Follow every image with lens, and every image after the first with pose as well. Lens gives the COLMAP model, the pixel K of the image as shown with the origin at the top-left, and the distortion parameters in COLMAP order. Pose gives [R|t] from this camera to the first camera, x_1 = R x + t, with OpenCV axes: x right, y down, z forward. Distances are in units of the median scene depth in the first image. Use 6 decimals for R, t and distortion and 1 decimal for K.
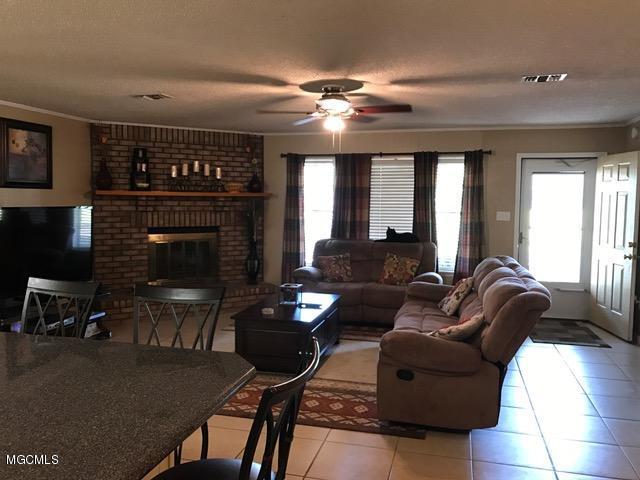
lens RADIAL K [[525.1, 0, 322.3], [0, 525.1, 240.3], [0, 0, 1]] dist [-0.005958, 0.000309]
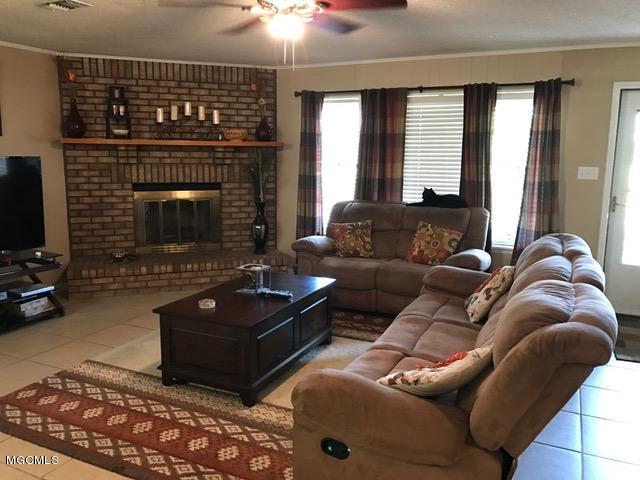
lens RADIAL K [[525.1, 0, 317.8], [0, 525.1, 237.5], [0, 0, 1]] dist [-0.005958, 0.000309]
pose [[0.981506, 0.031919, -0.188751, 0.121994], [-0.017096, 0.996677, 0.079642, -0.009832], [0.190666, -0.074942, 0.978790, 0.228517]]
